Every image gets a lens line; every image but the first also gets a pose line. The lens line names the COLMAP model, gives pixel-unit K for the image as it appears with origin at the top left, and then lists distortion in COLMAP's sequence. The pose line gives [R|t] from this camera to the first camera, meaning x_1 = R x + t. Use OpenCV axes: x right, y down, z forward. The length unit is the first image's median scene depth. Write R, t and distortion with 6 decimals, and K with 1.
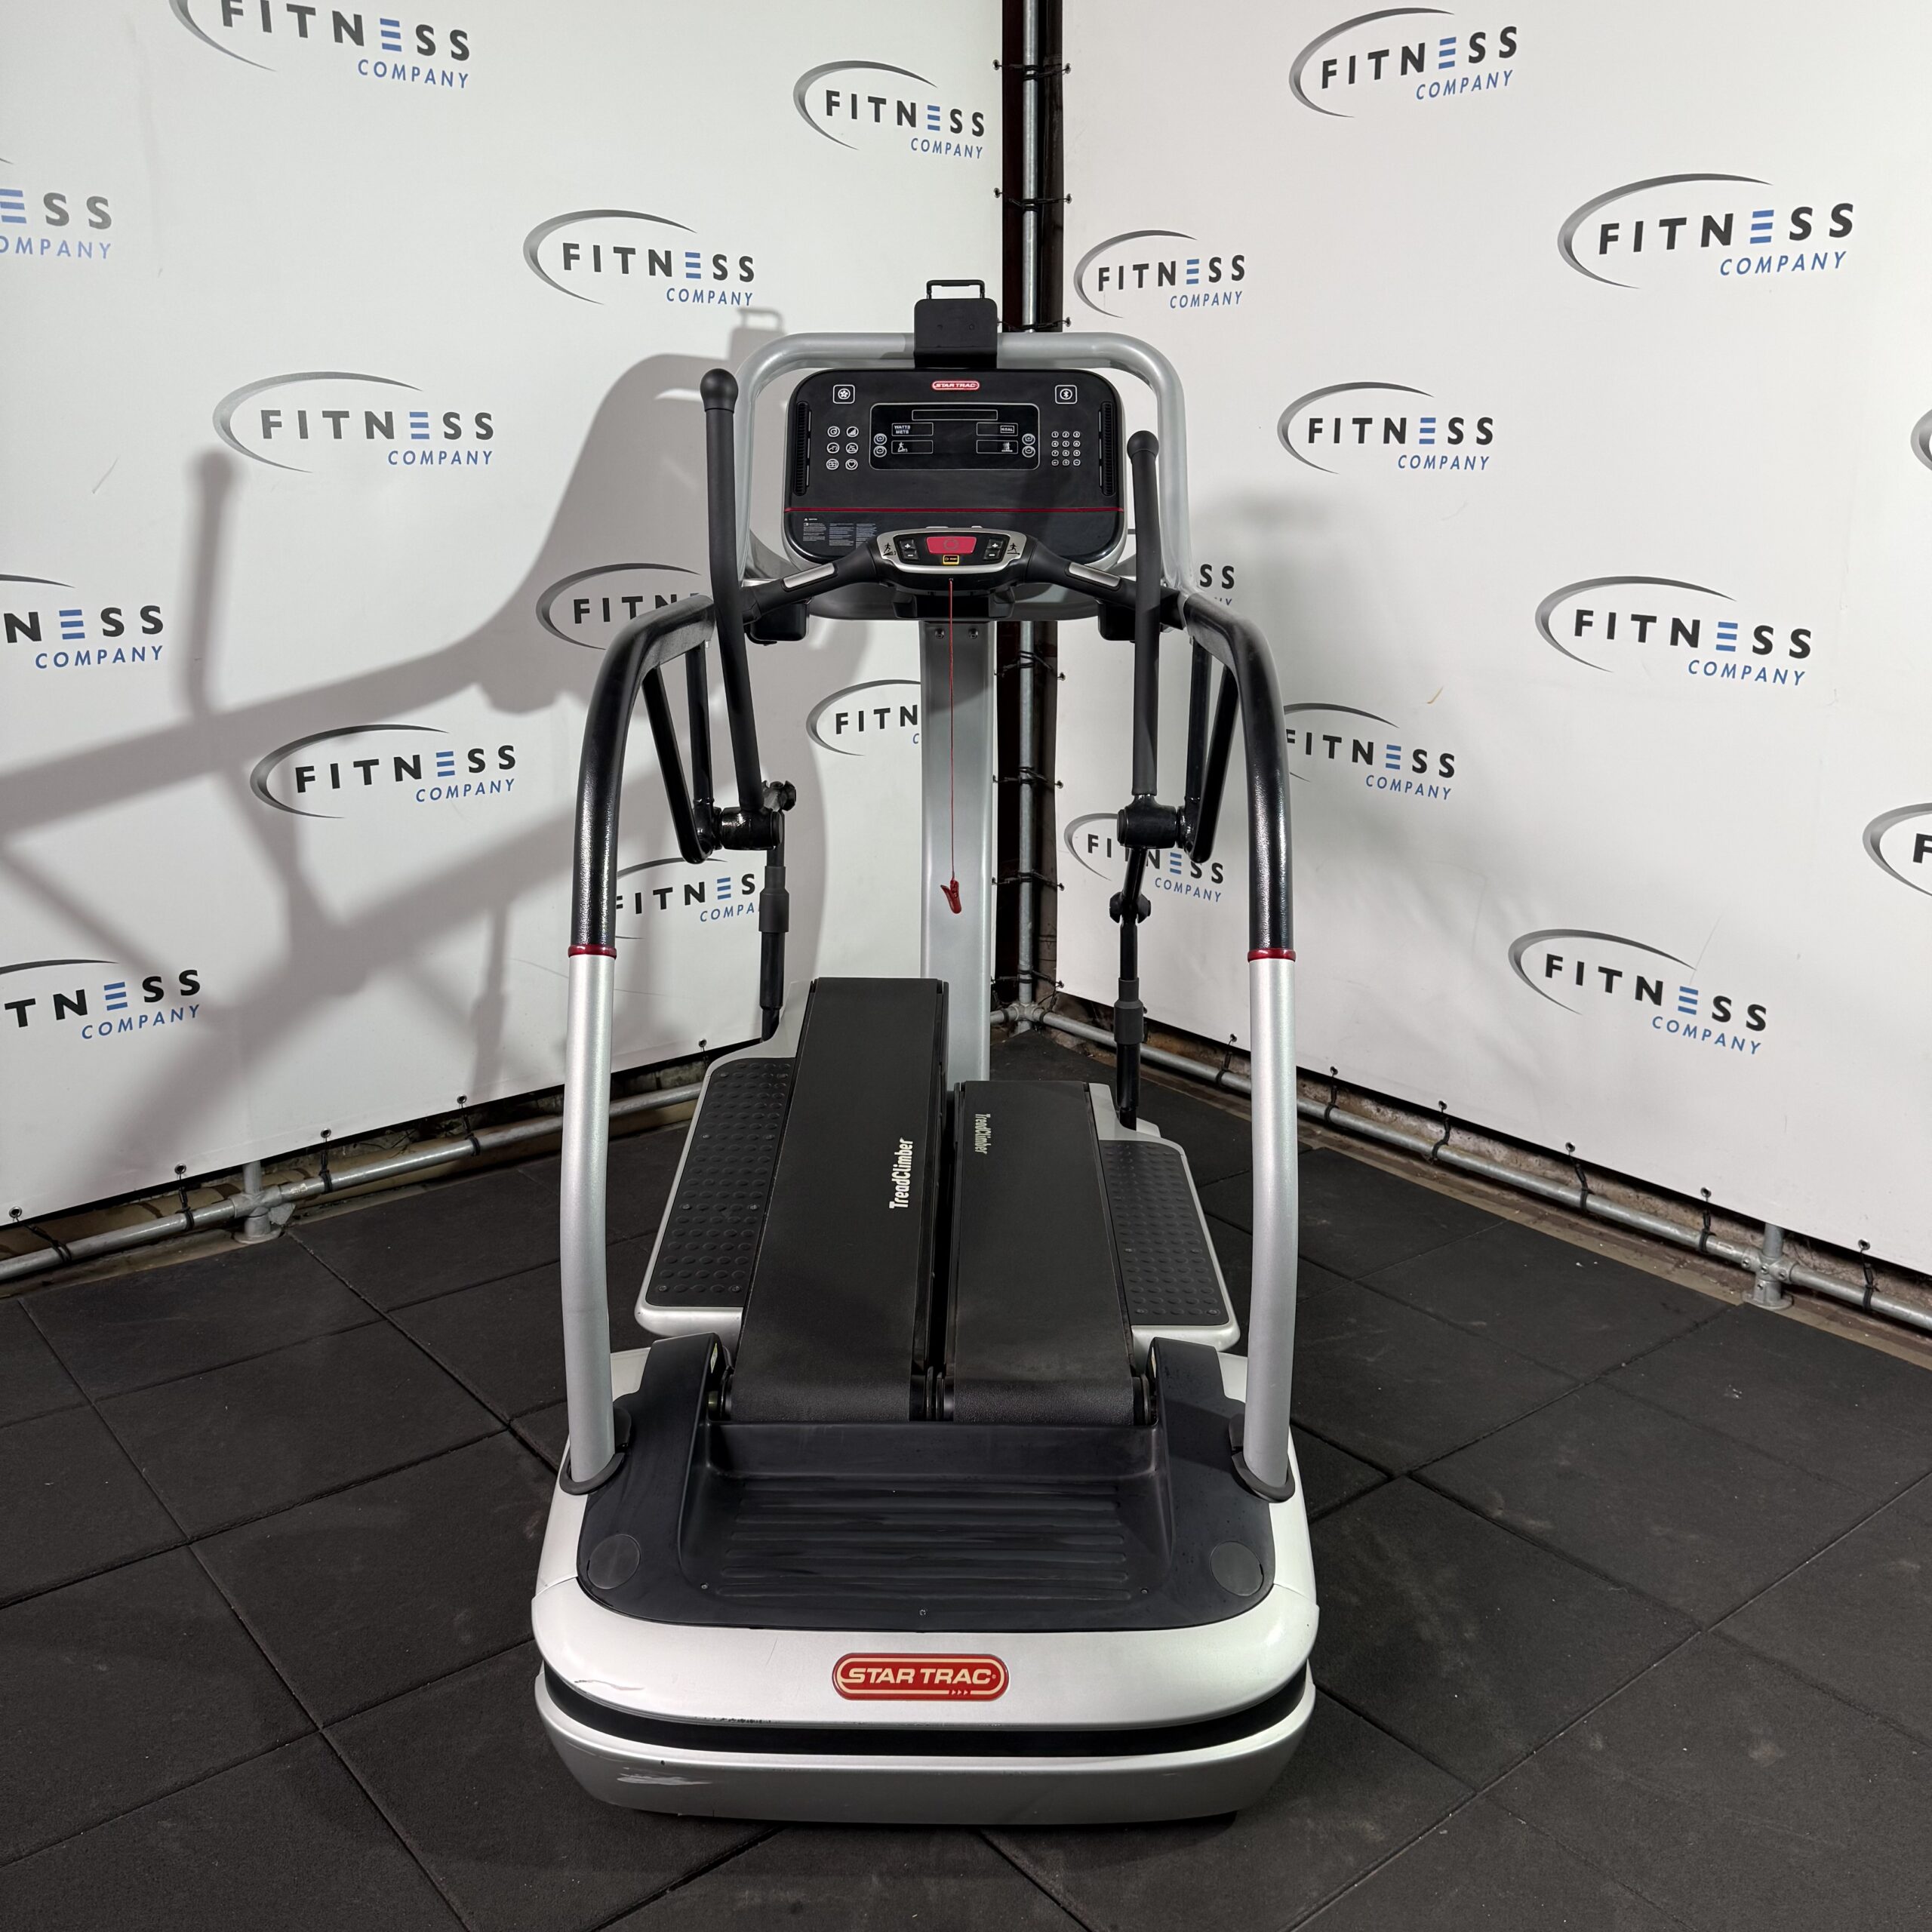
lens RADIAL K [[1804.4, 0, 964.1], [0, 1804.4, 981.2], [0, 0, 1]] dist [0.119972, -0.219182]
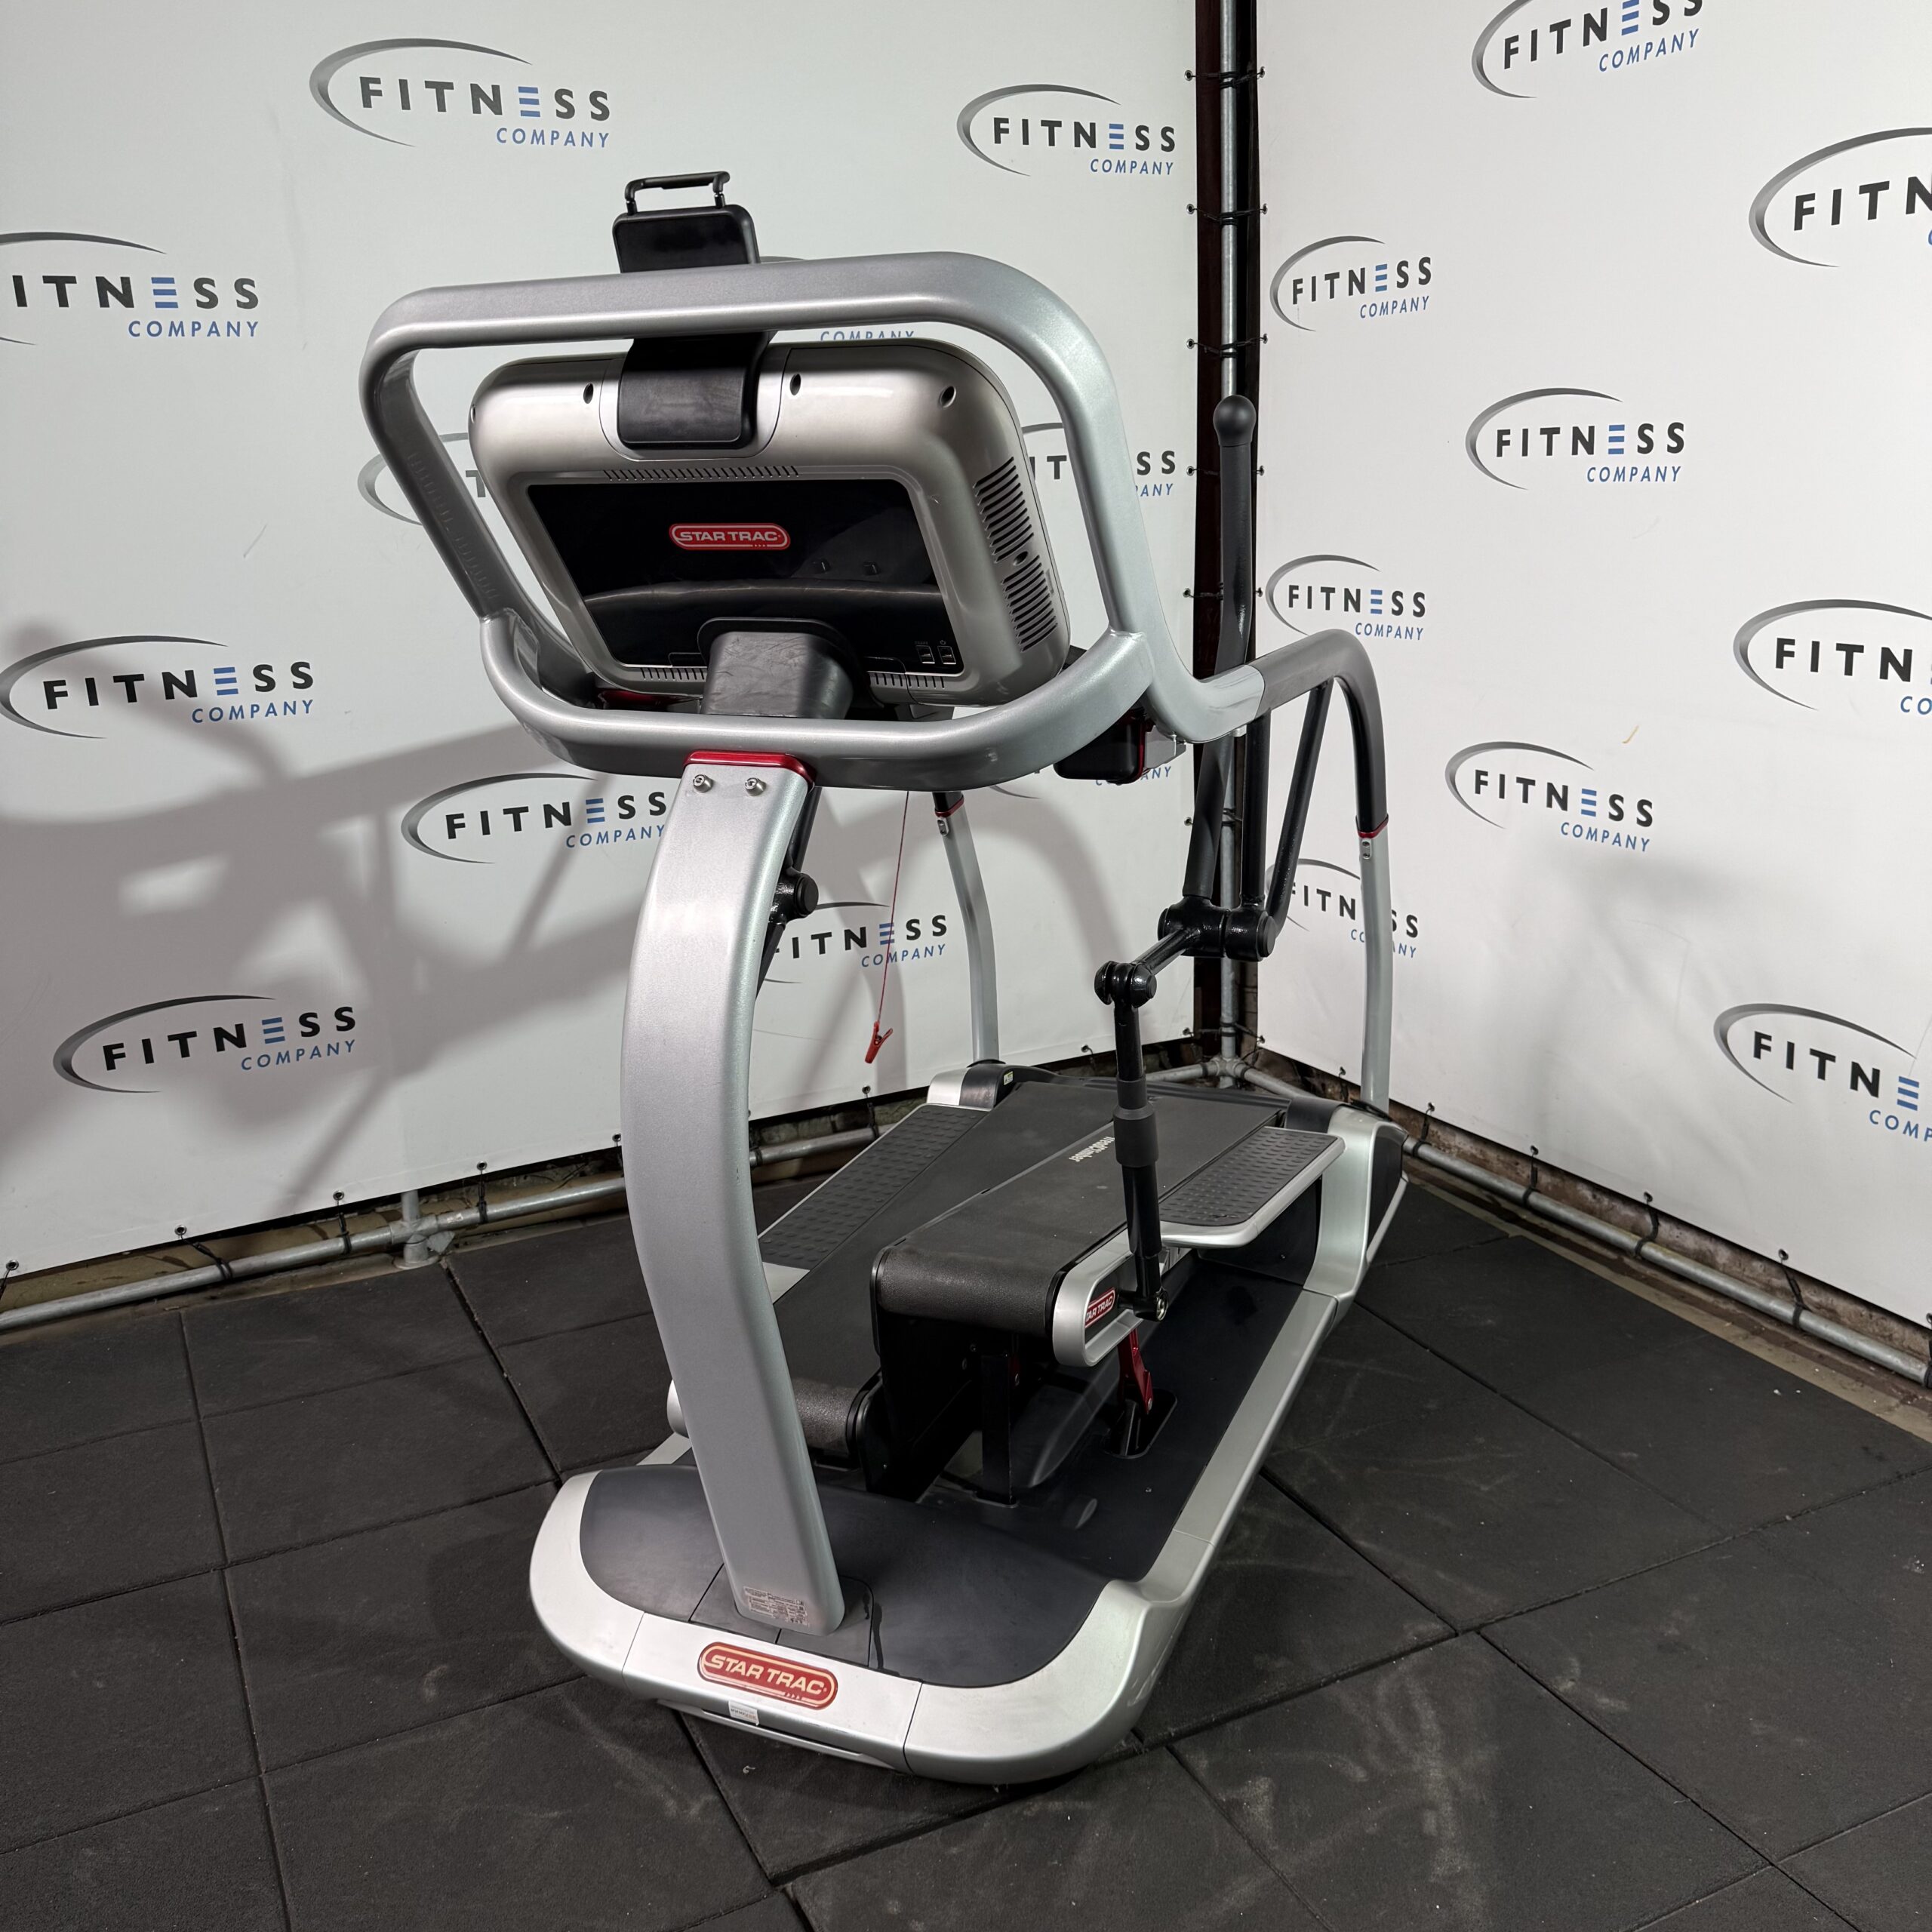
lens RADIAL K [[1792.6, 0, 954.7], [0, 1792.6, 977.4], [0, 0, 1]] dist [0.194859, -0.419695]
pose [[0.971521, 0.025071, -0.235625, 0.155588], [-0.028539, 0.999529, -0.011321, -0.020203], [0.235230, 0.017723, 0.971778, 0.062562]]
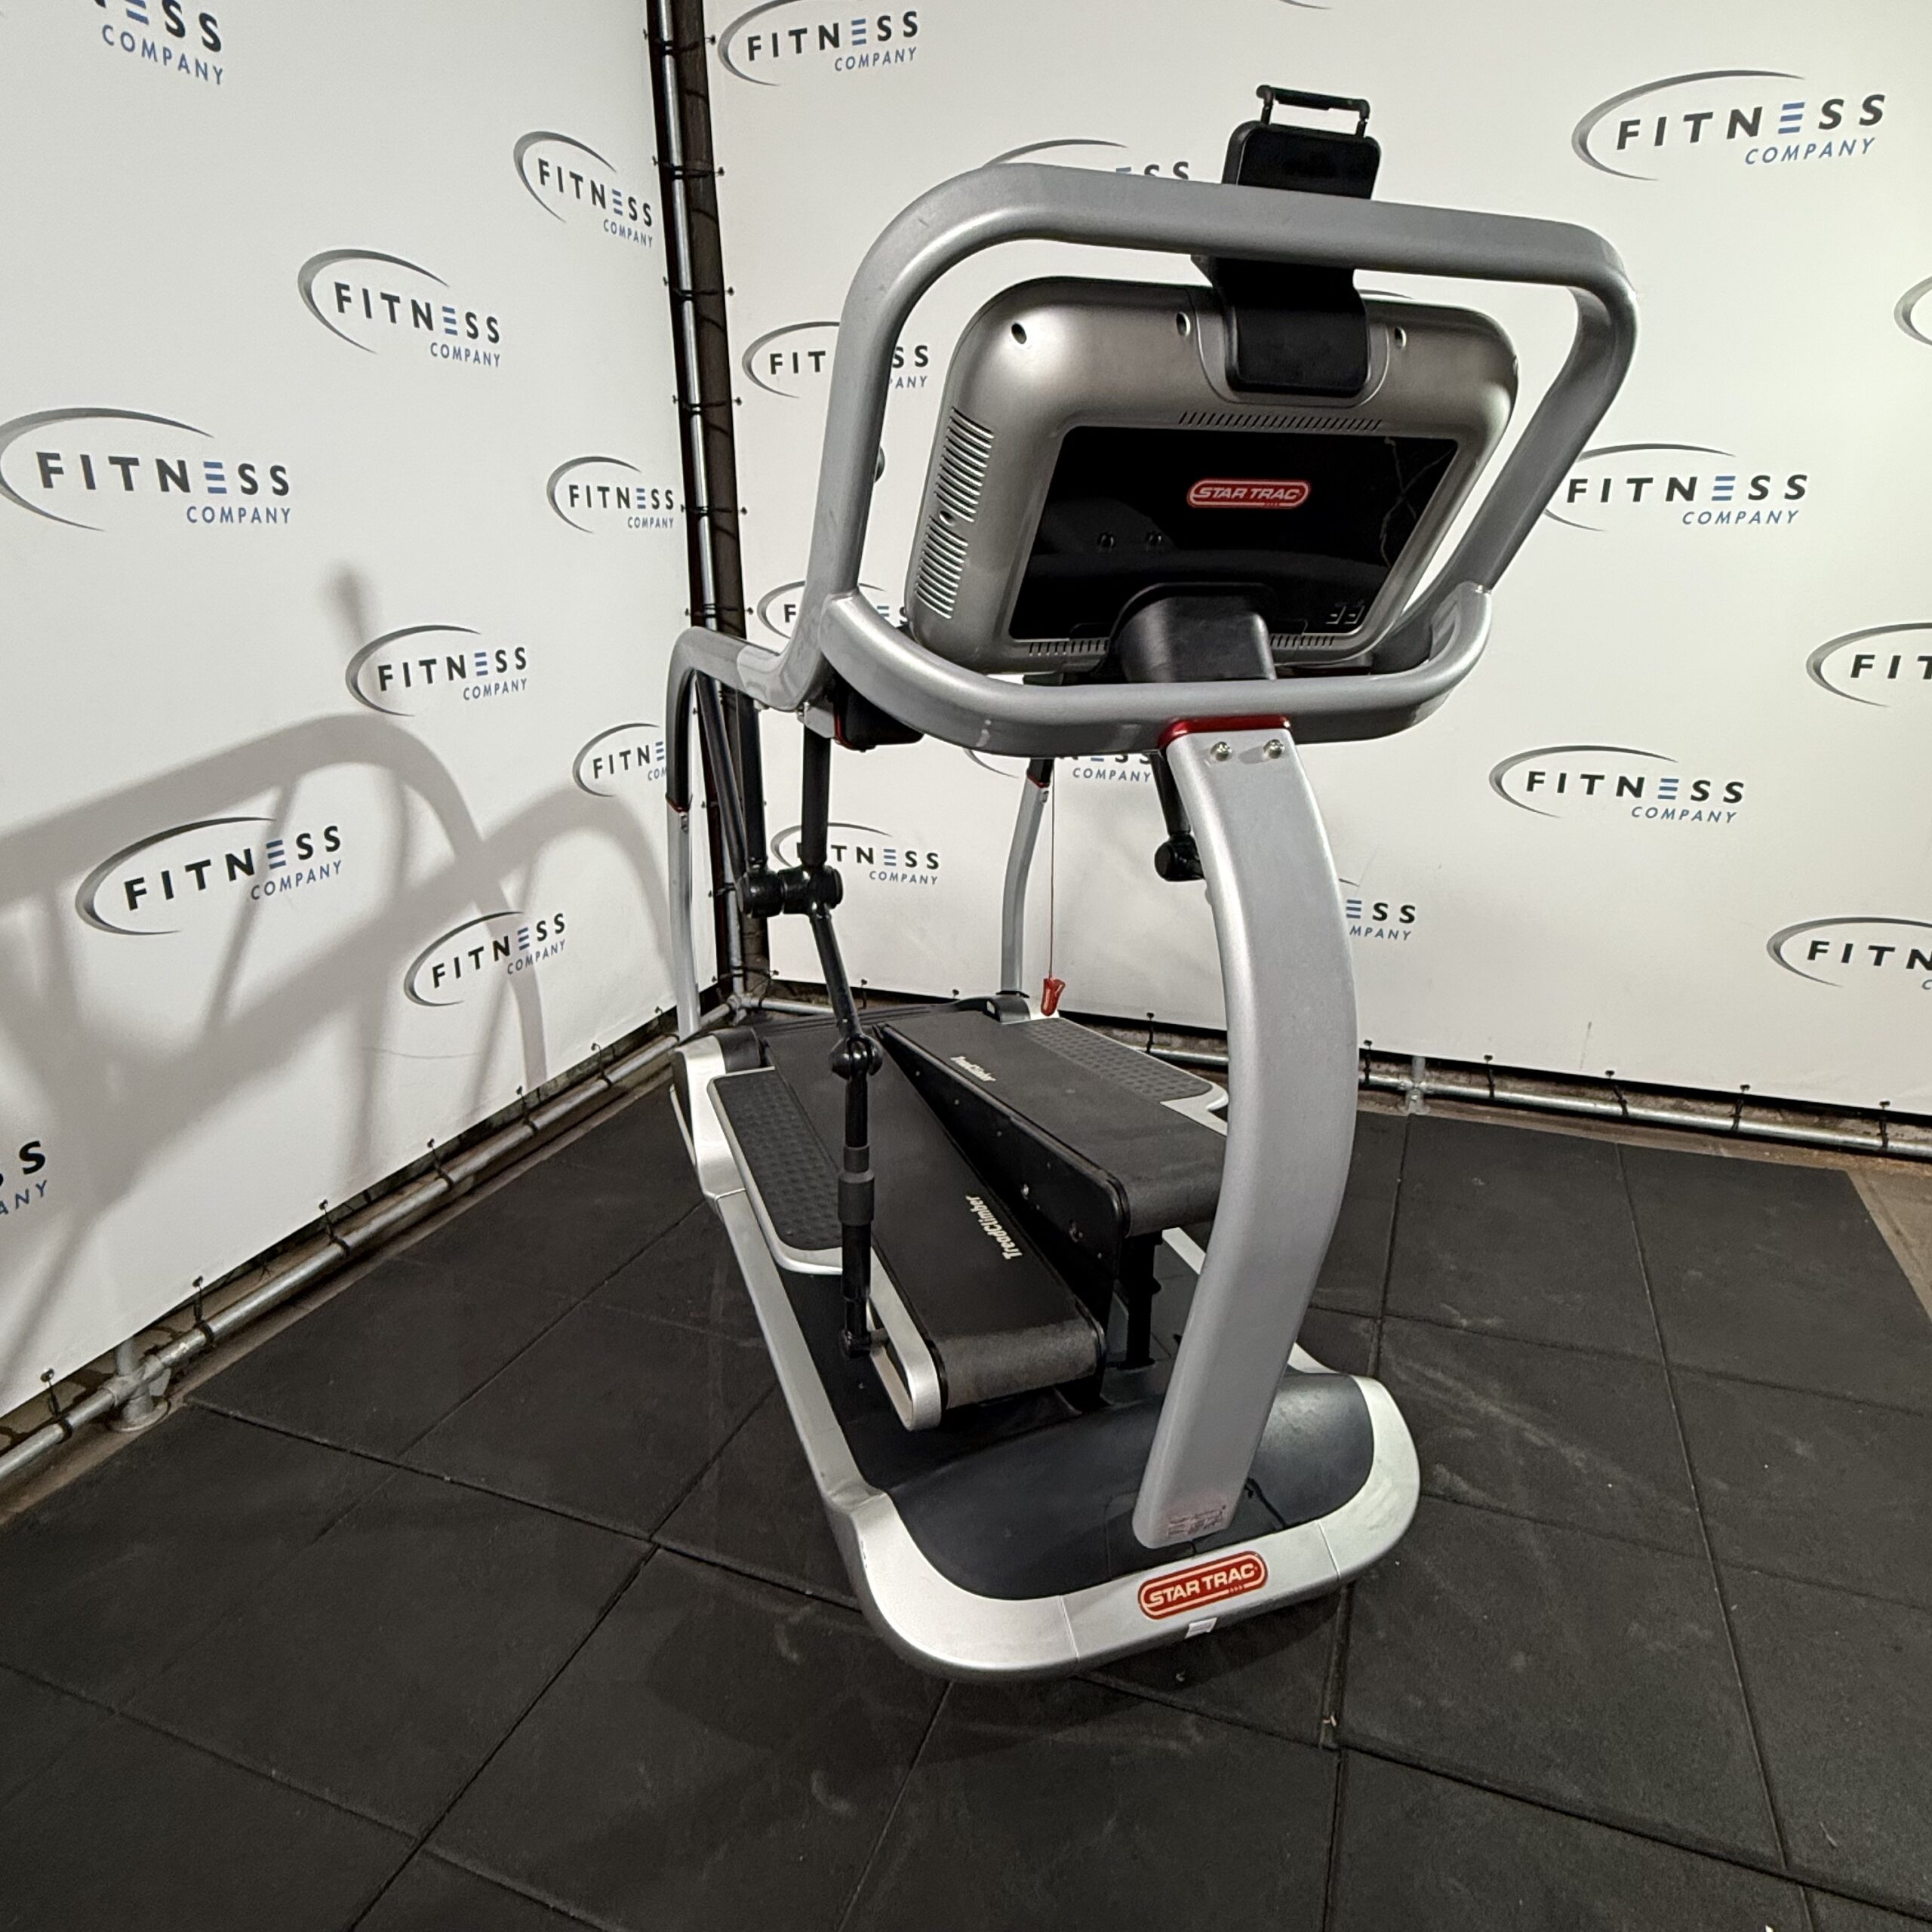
lens RADIAL K [[1267.7, 0, 958.9], [0, 1267.7, 960.3], [0, 0, 1]] dist [-0.001584, 0.000328]
pose [[0.867349, -0.167727, 0.468586, -0.299418], [0.152722, 0.985775, 0.070165, -0.060366], [-0.473689, 0.010705, 0.880627, 0.283735]]
